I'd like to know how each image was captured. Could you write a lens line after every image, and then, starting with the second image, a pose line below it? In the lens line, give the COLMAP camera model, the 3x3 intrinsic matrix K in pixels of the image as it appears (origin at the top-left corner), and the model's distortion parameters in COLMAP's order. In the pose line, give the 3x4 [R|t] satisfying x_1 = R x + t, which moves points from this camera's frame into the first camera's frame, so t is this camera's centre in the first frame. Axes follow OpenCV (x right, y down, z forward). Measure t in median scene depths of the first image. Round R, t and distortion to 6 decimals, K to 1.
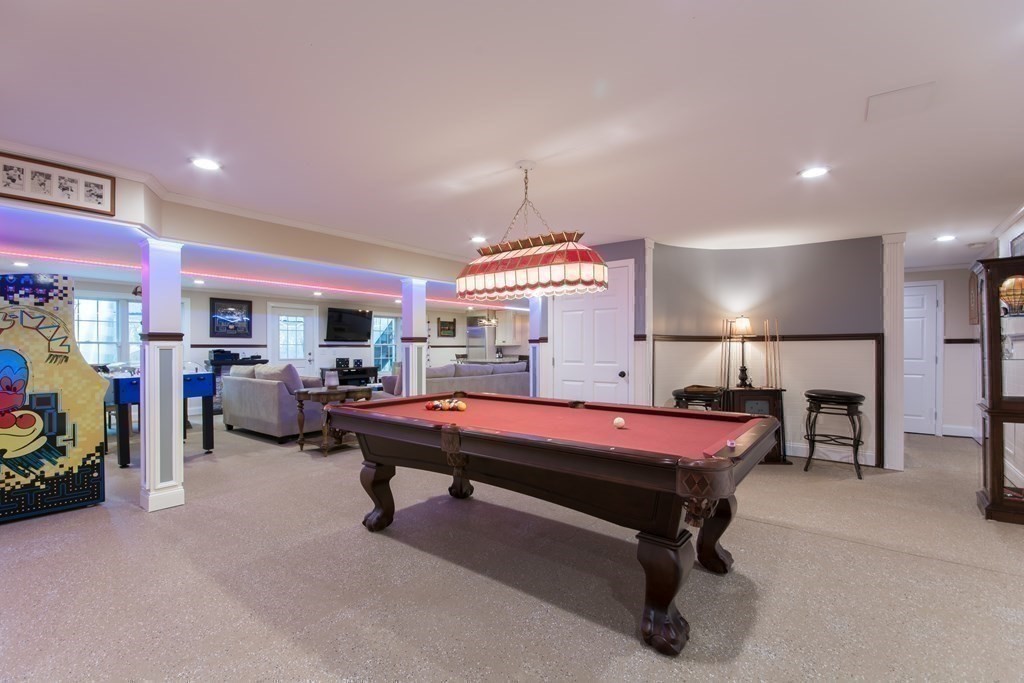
lens RADIAL K [[457.4, 0, 504.2], [0, 457.4, 349.9], [0, 0, 1]] dist [-0.000732, -0.000141]
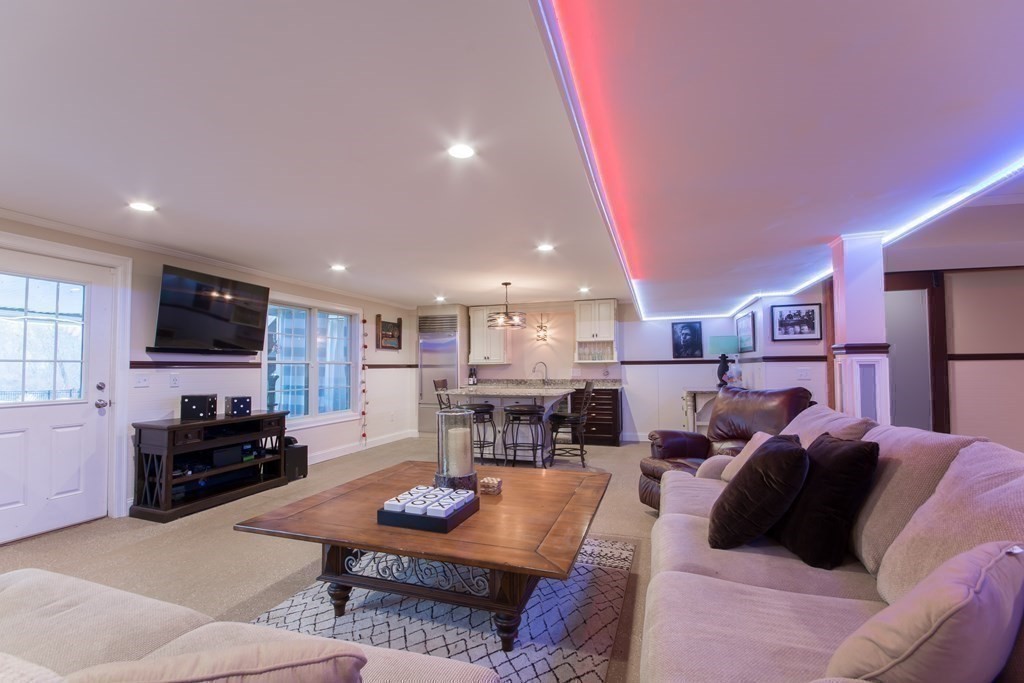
lens RADIAL K [[457.4, 0, 504.2], [0, 457.4, 349.9], [0, 0, 1]] dist [-0.000732, -0.000141]
pose [[0.933286, 0.008812, 0.359026, -0.232951], [0.007718, 0.998976, -0.044582, -0.001520], [-0.359051, 0.044379, 0.932262, 0.496083]]
